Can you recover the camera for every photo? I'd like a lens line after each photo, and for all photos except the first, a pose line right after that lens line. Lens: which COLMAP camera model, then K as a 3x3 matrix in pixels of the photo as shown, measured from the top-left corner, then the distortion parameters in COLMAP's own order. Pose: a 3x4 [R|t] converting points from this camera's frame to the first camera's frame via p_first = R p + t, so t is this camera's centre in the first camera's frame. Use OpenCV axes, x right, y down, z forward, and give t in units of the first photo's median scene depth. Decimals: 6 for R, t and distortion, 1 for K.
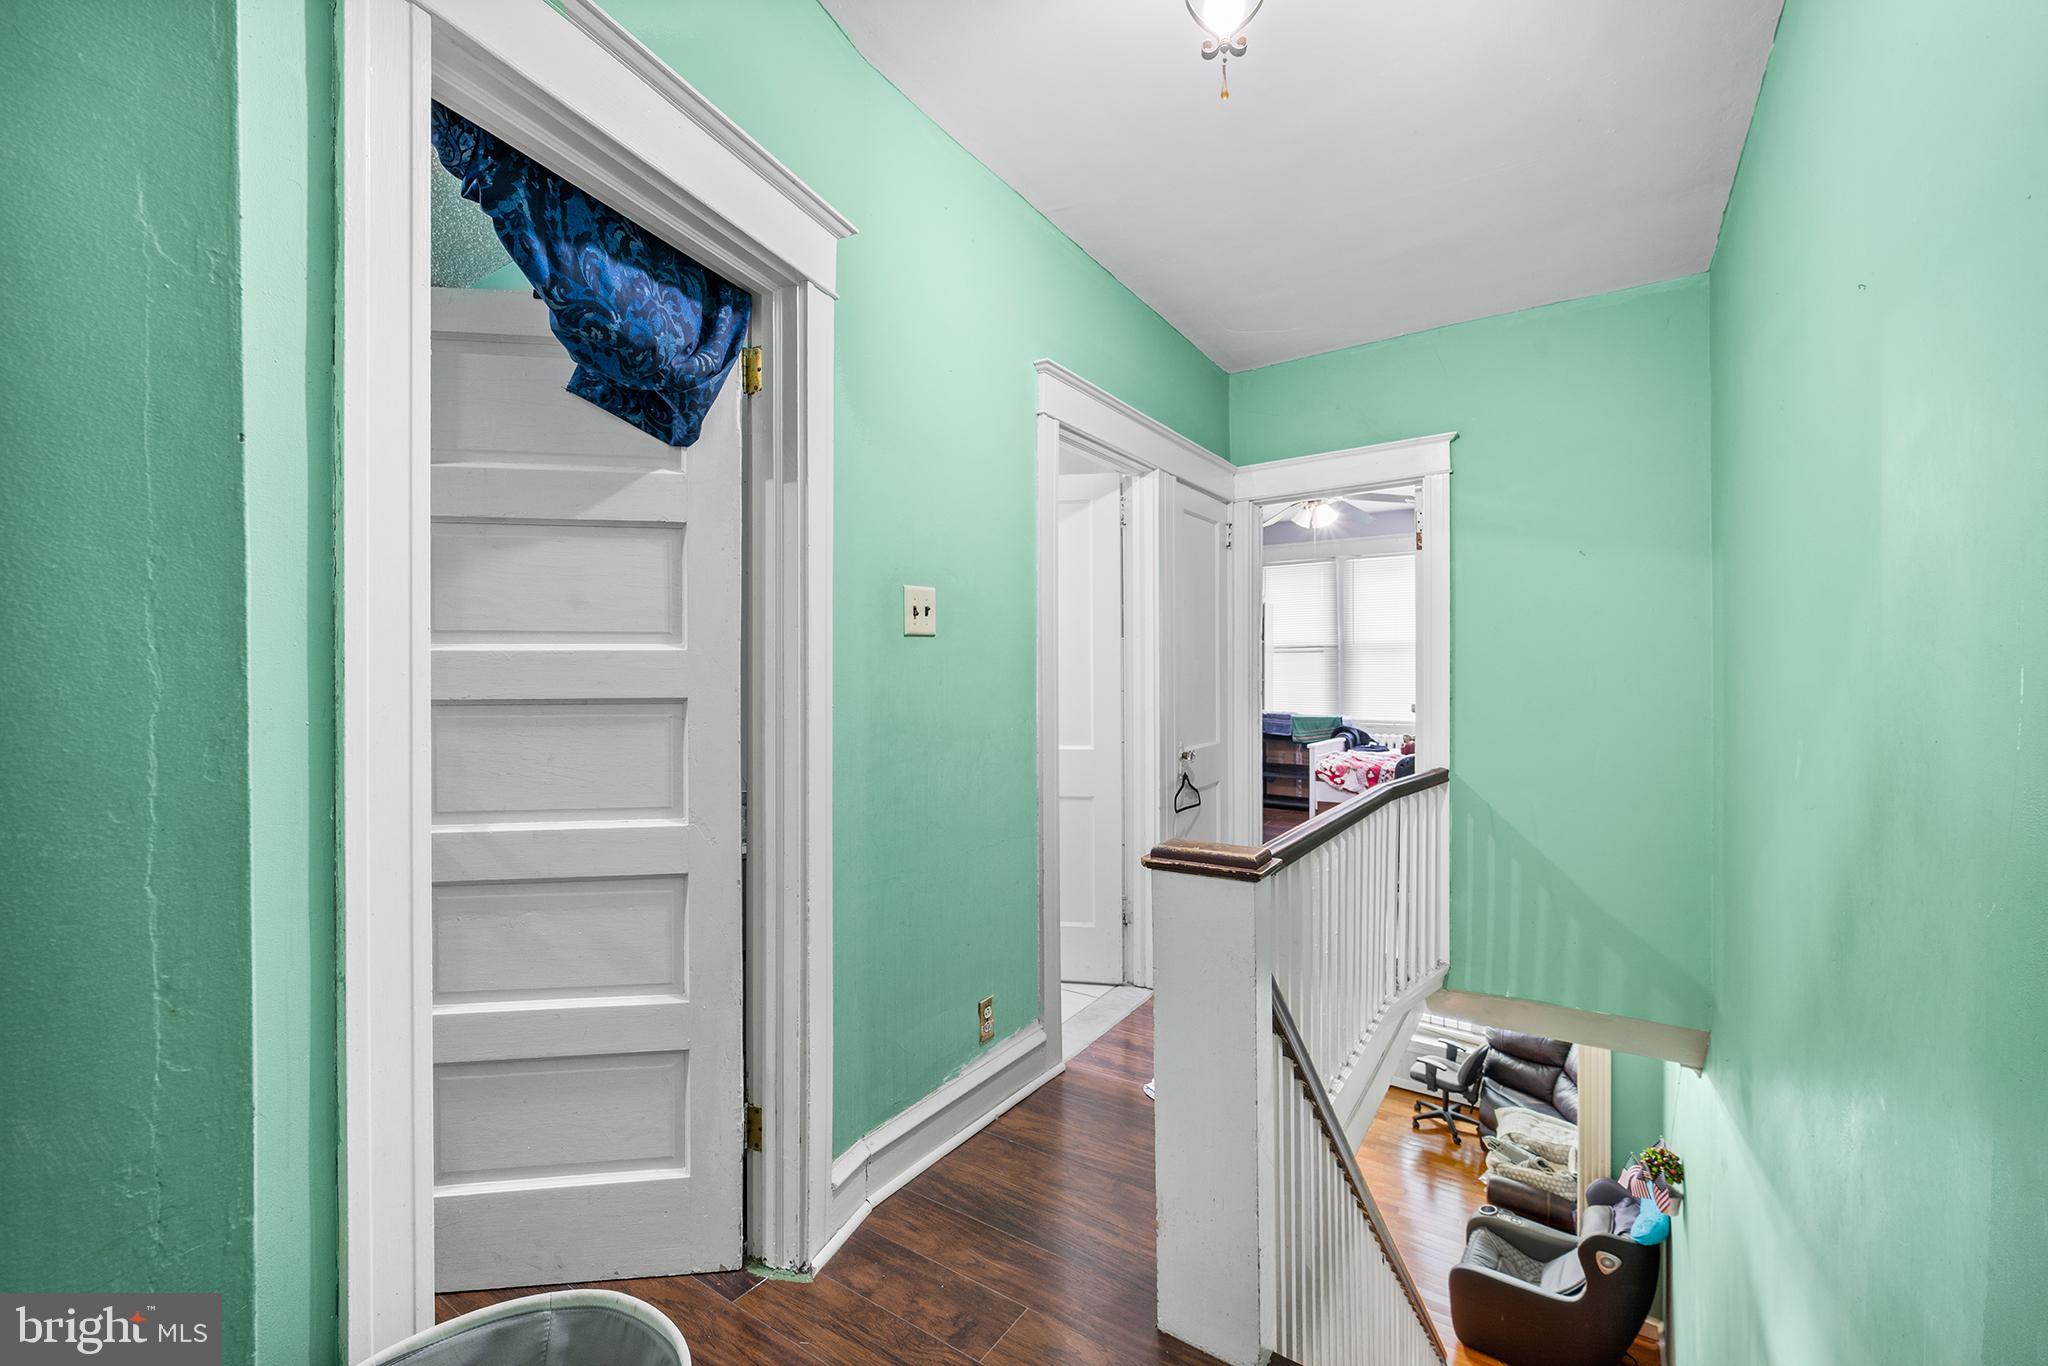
lens RADIAL K [[843.1, 0, 1001.5], [0, 843.1, 691.3], [0, 0, 1]] dist [0.000817, 0.000008]
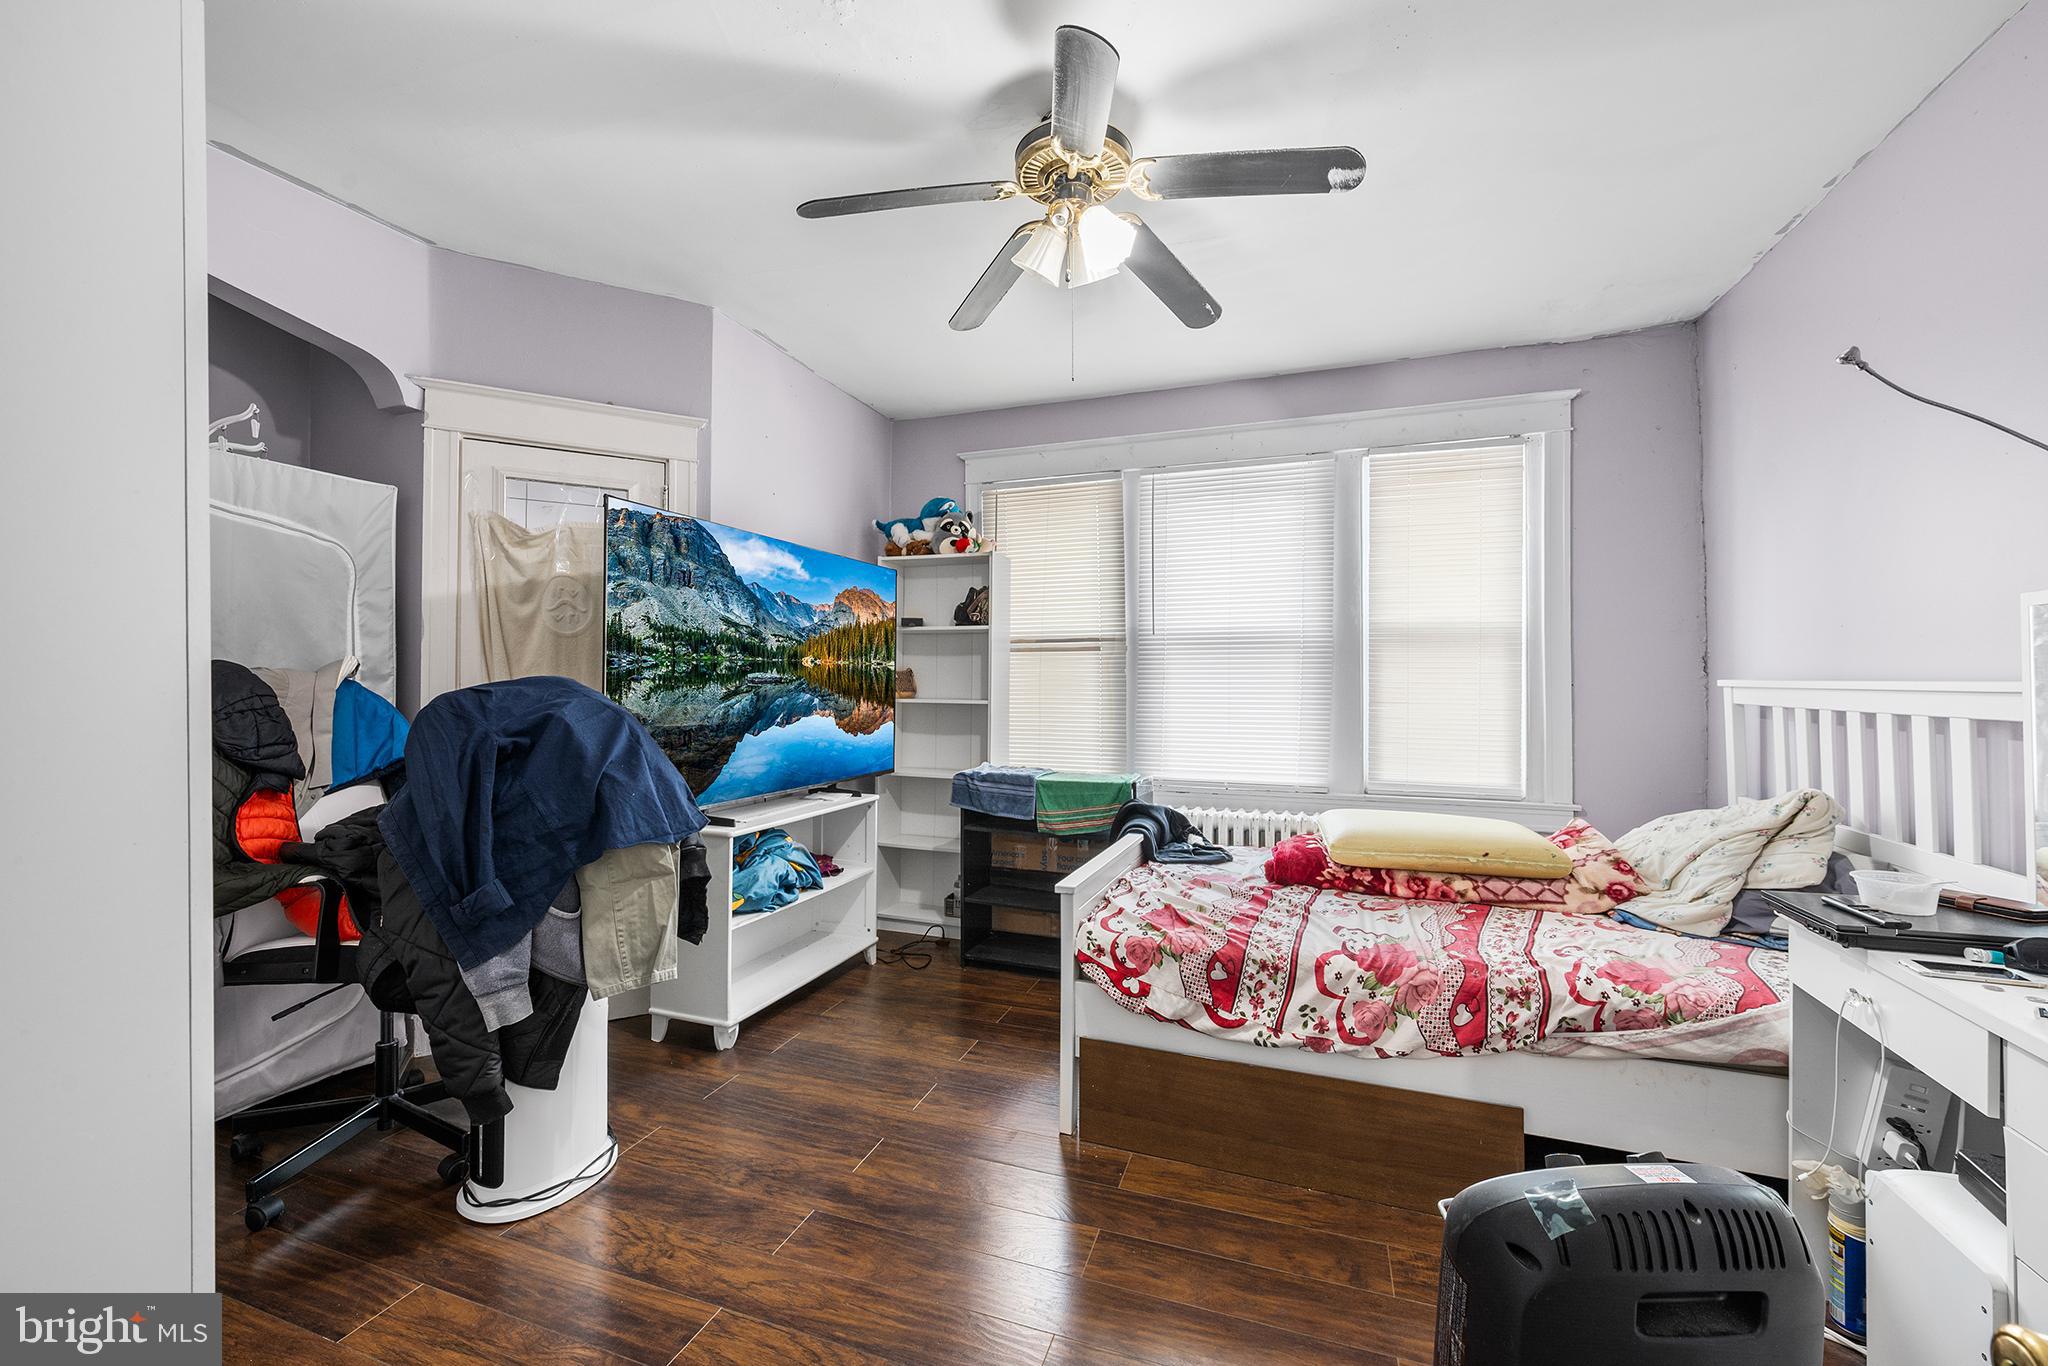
lens RADIAL K [[824.1, 0, 1020.5], [0, 824.1, 670.8], [0, 0, 1]] dist [-0.000092, -0.000191]
pose [[0.964945, 0.014280, 0.262064, 0.223934], [-0.003296, 0.999099, -0.042306, -0.012972], [-0.262432, 0.039959, 0.964123, 0.578564]]
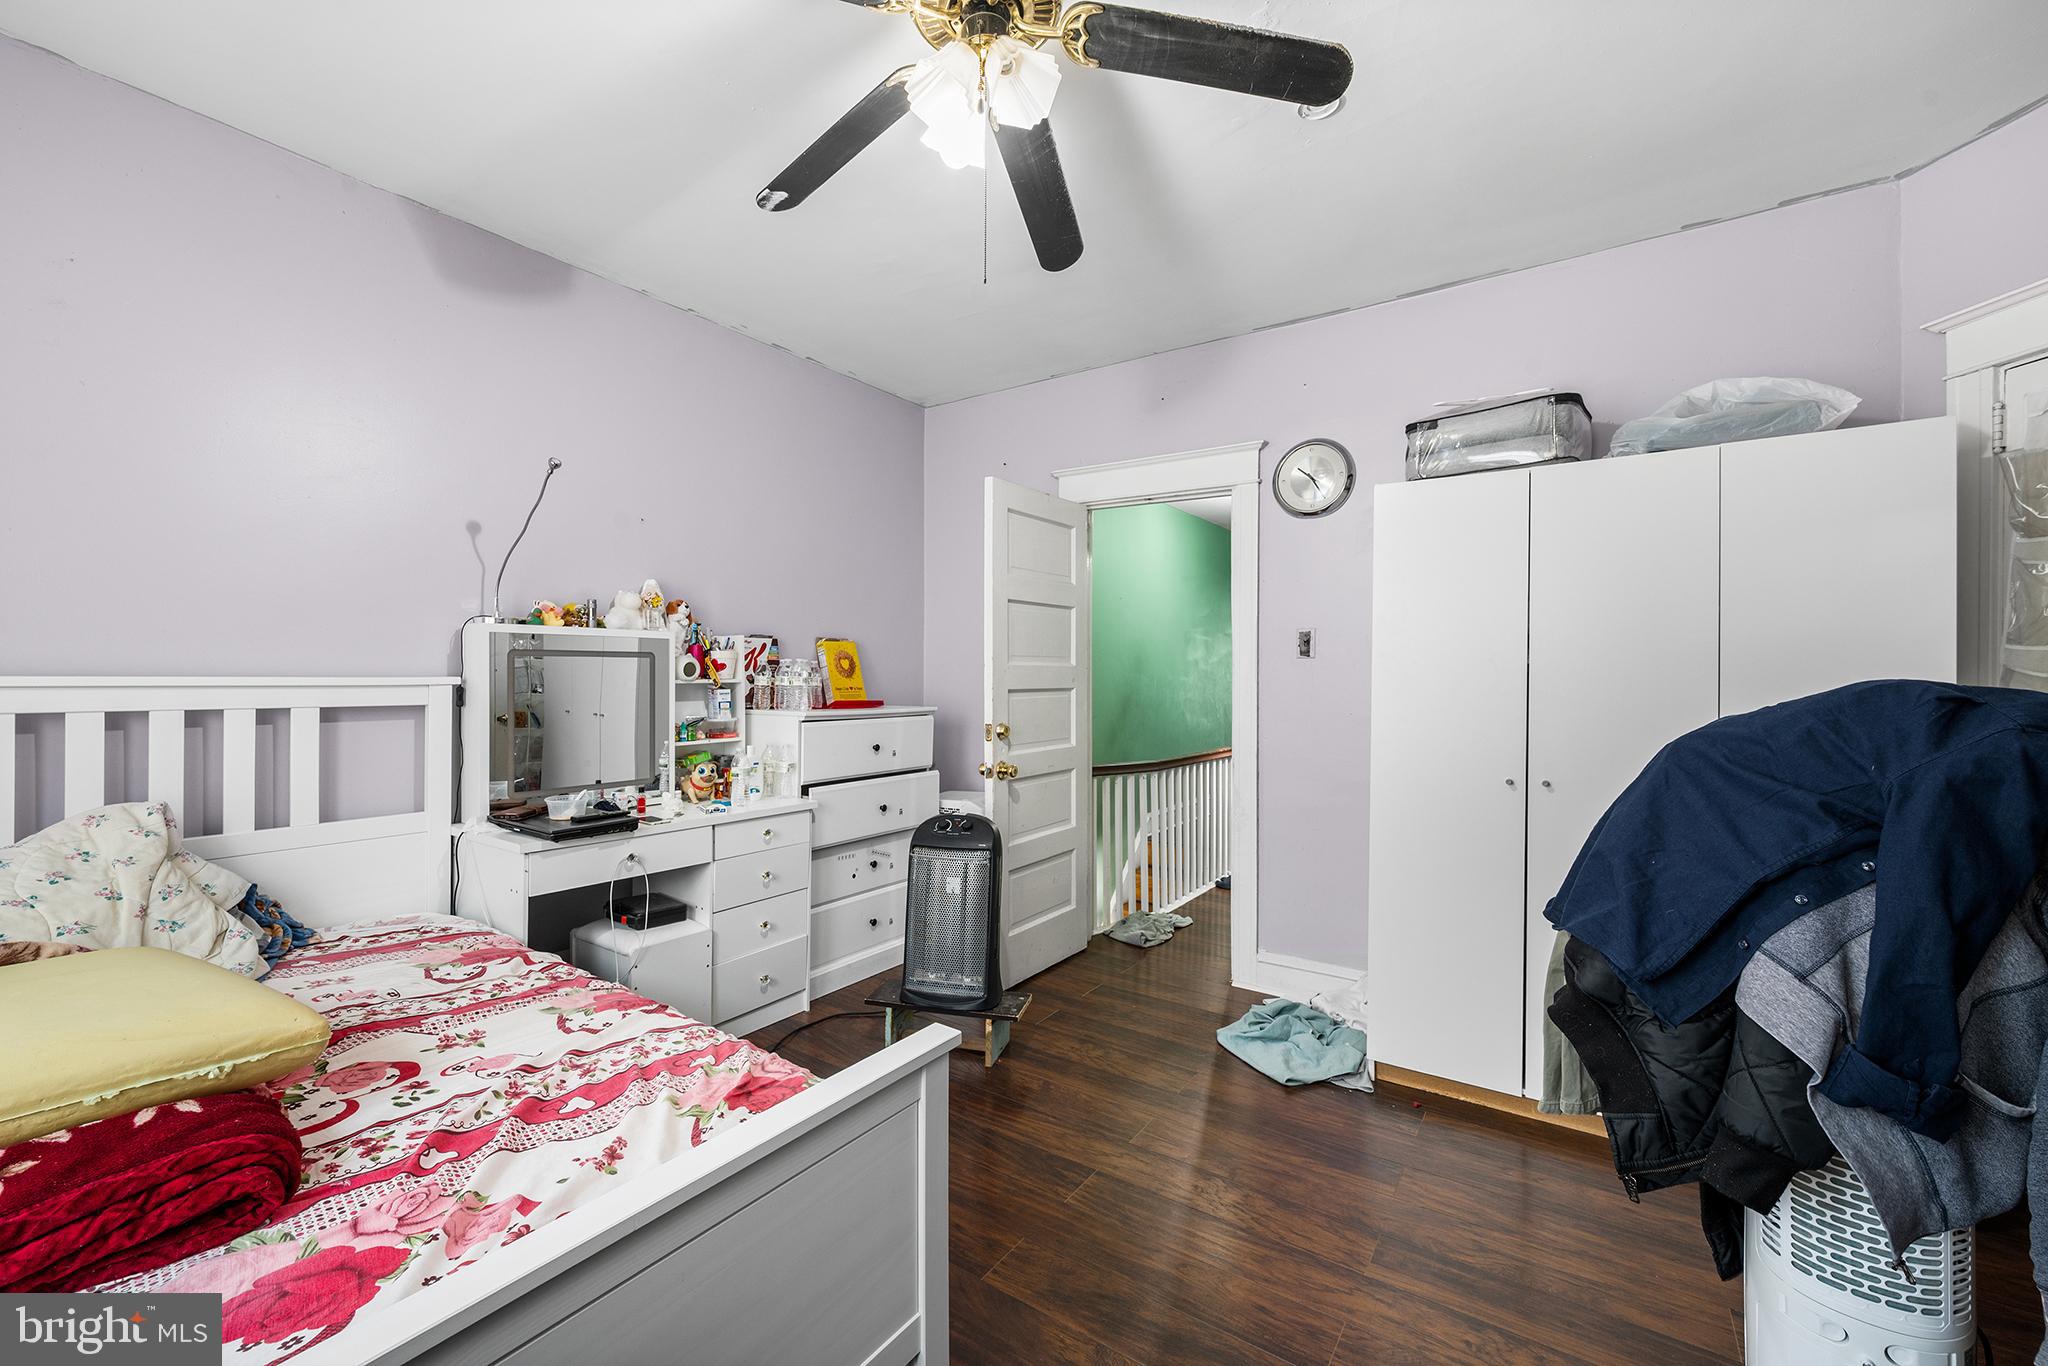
lens RADIAL K [[843.1, 0, 1001.5], [0, 843.1, 691.3], [0, 0, 1]] dist [0.000817, 0.000008]
pose [[-0.999945, 0.009645, -0.004051, 0.341516], [0.009468, 0.999089, 0.041613, -0.028184], [0.004449, 0.041572, -0.999126, 1.113383]]
